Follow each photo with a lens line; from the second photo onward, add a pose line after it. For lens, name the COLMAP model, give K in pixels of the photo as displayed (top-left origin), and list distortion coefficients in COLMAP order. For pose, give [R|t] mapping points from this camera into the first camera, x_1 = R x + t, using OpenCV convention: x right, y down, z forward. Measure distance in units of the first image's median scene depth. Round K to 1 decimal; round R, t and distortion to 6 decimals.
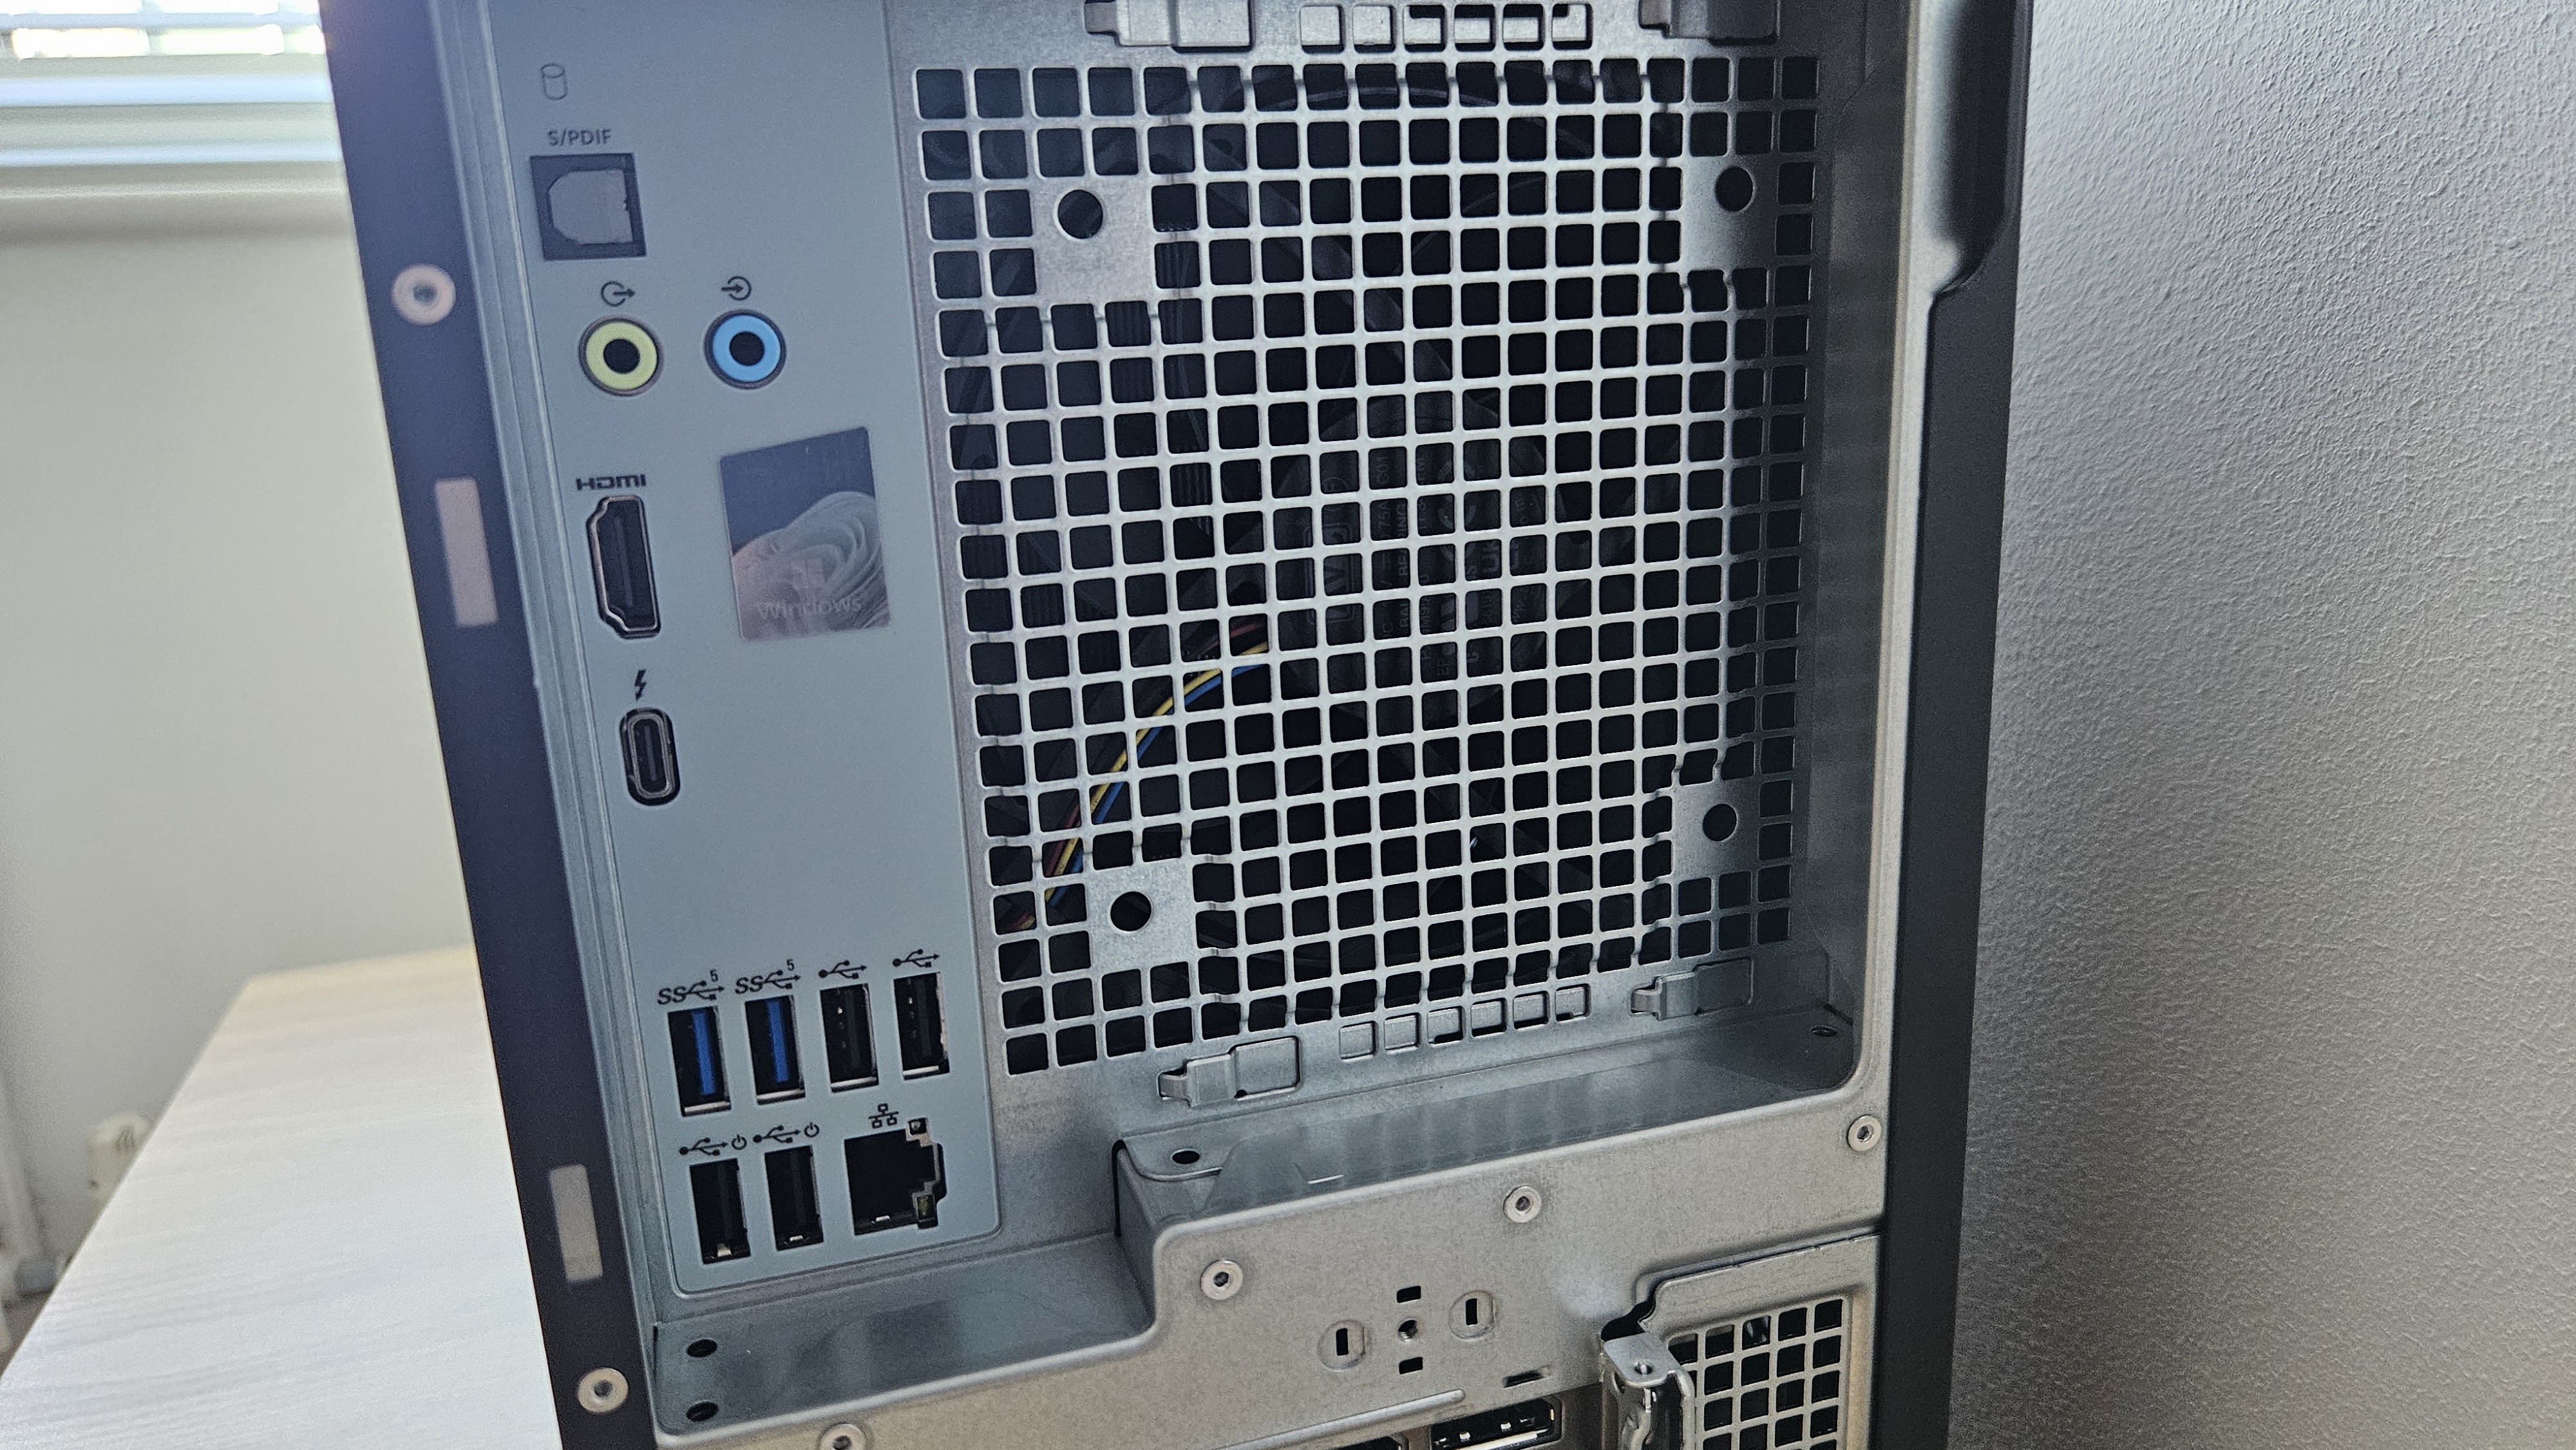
lens RADIAL K [[1769.7, 0, 1278.5], [0, 1769.7, 750.2], [0, 0, 1]] dist [0.055462, -0.062103]
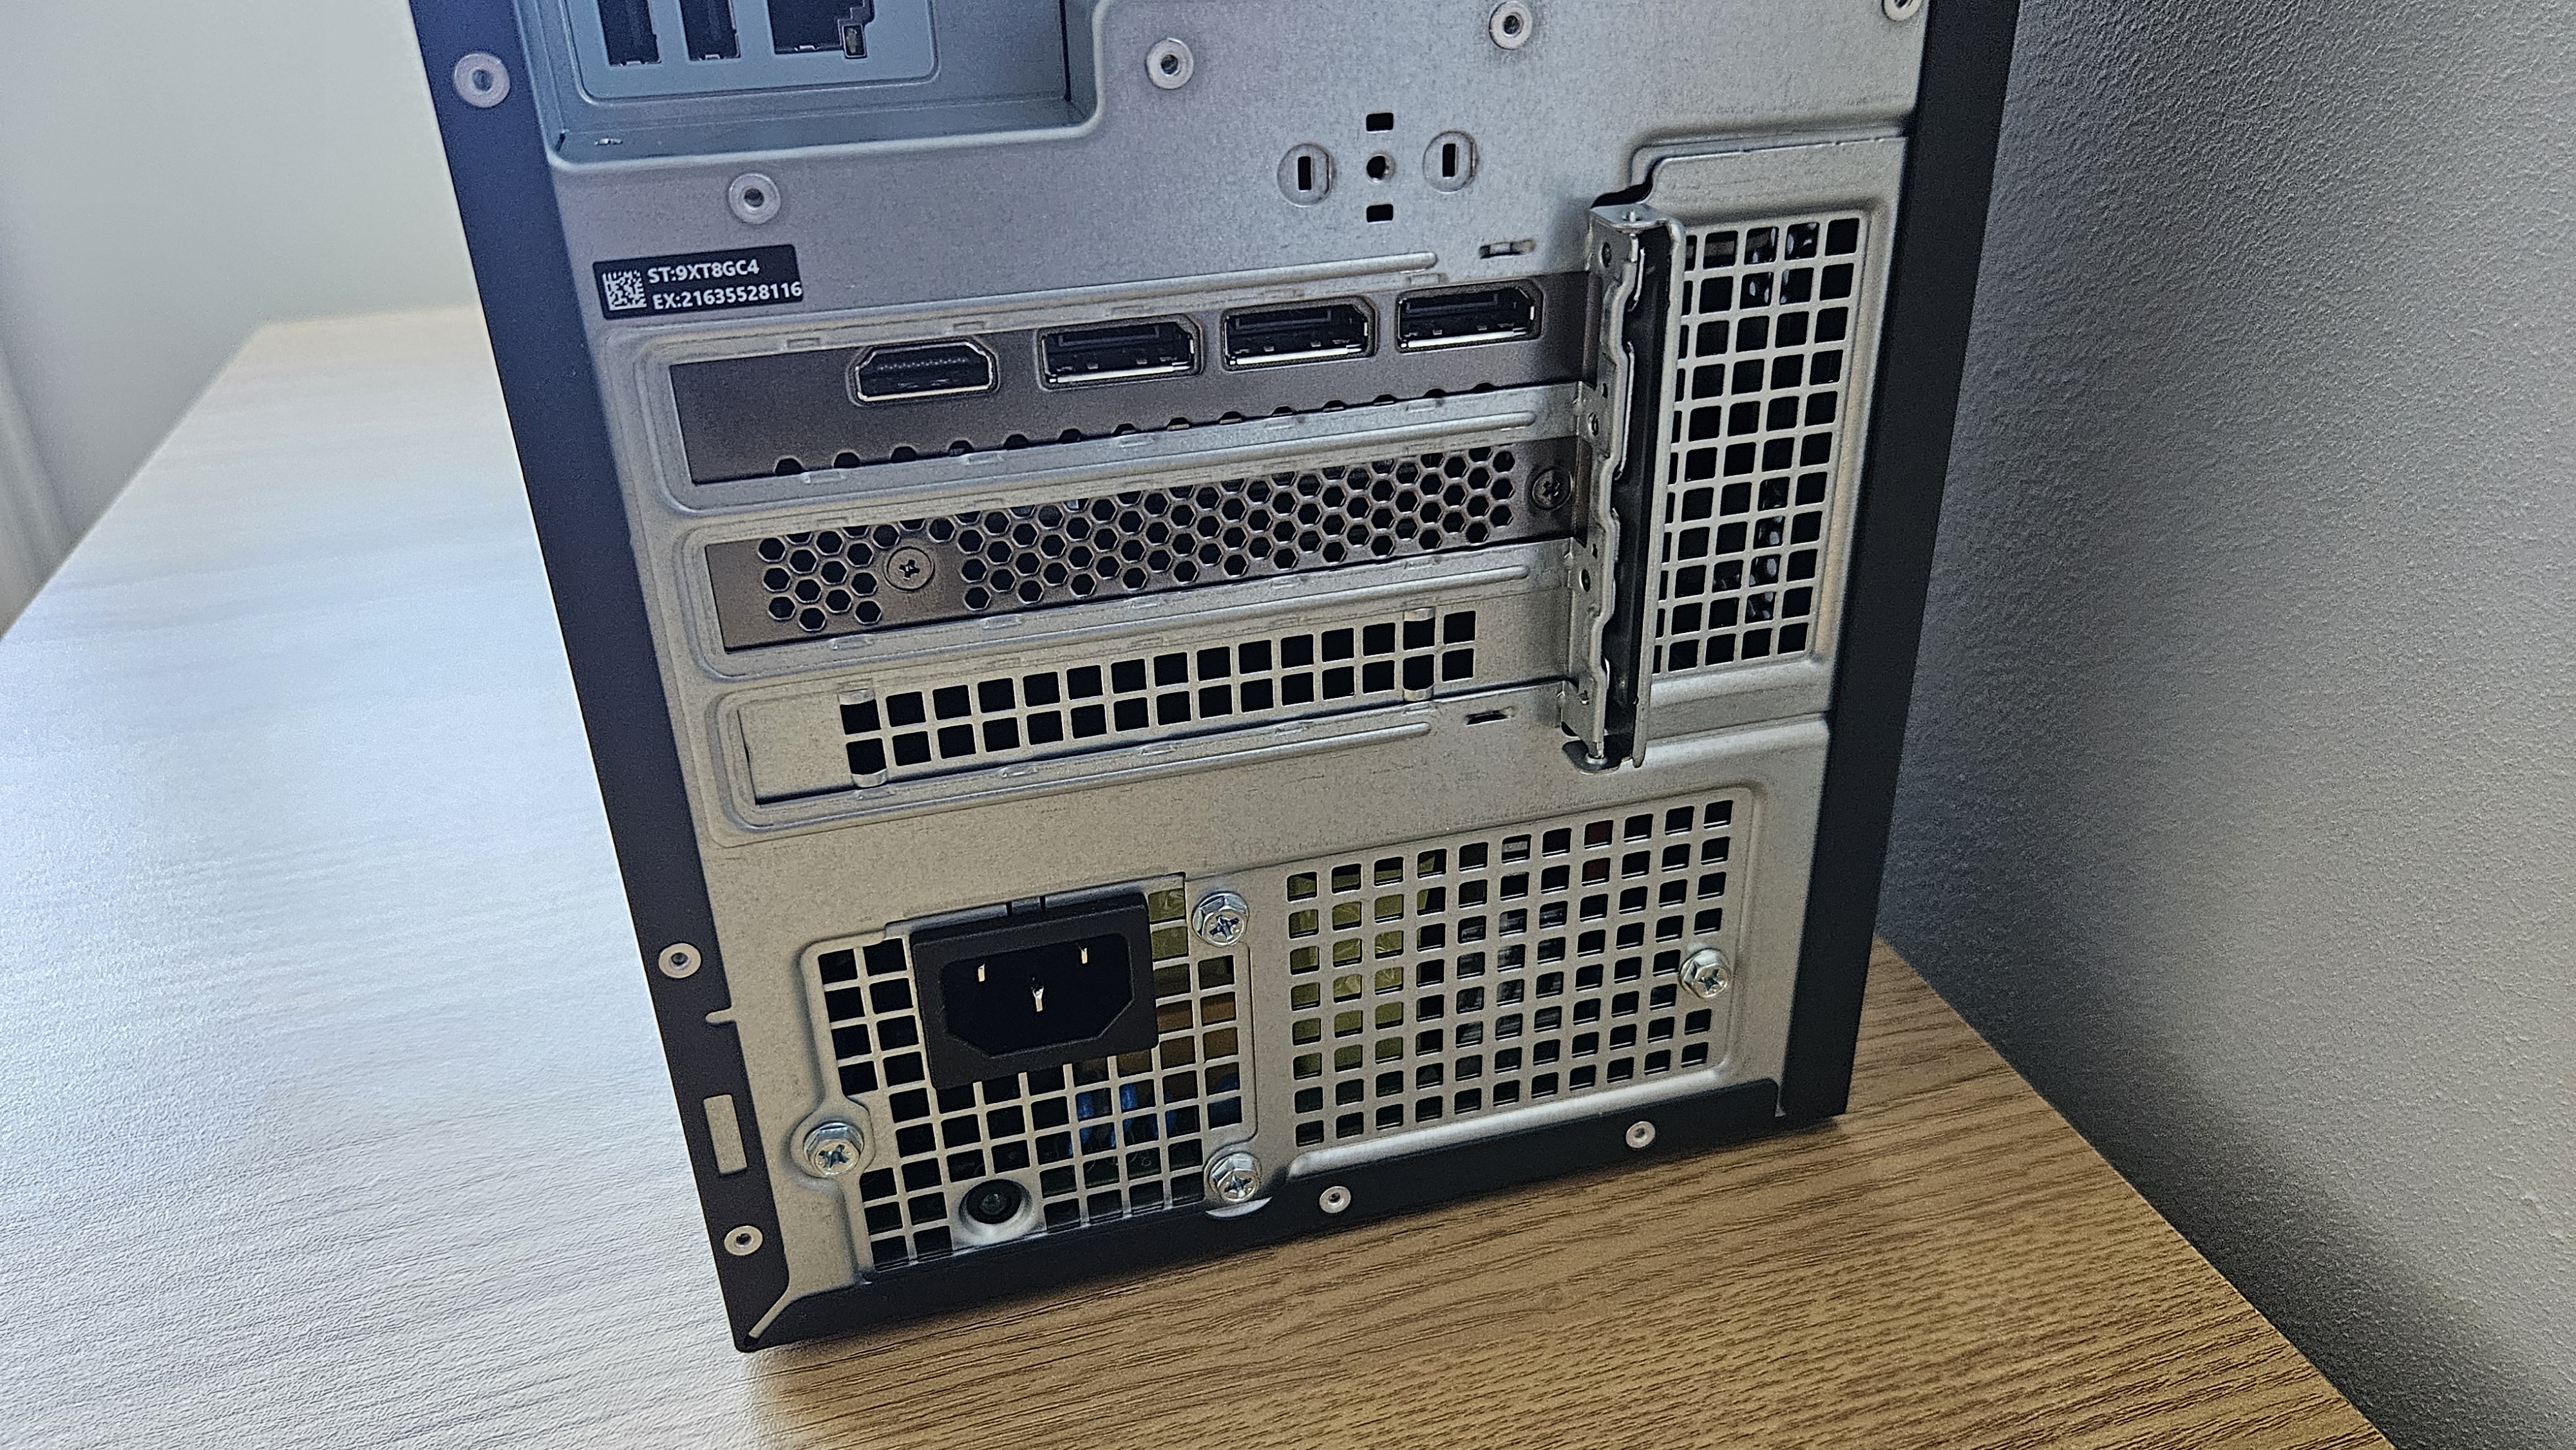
lens RADIAL K [[1769.7, 0, 1278.5], [0, 1769.7, 750.2], [0, 0, 1]] dist [0.055462, -0.062103]
pose [[0.999242, 0.027506, -0.027531, 0.051922], [-0.020412, 0.972740, 0.231000, 0.382912], [0.033135, -0.230263, 0.972564, 0.034951]]
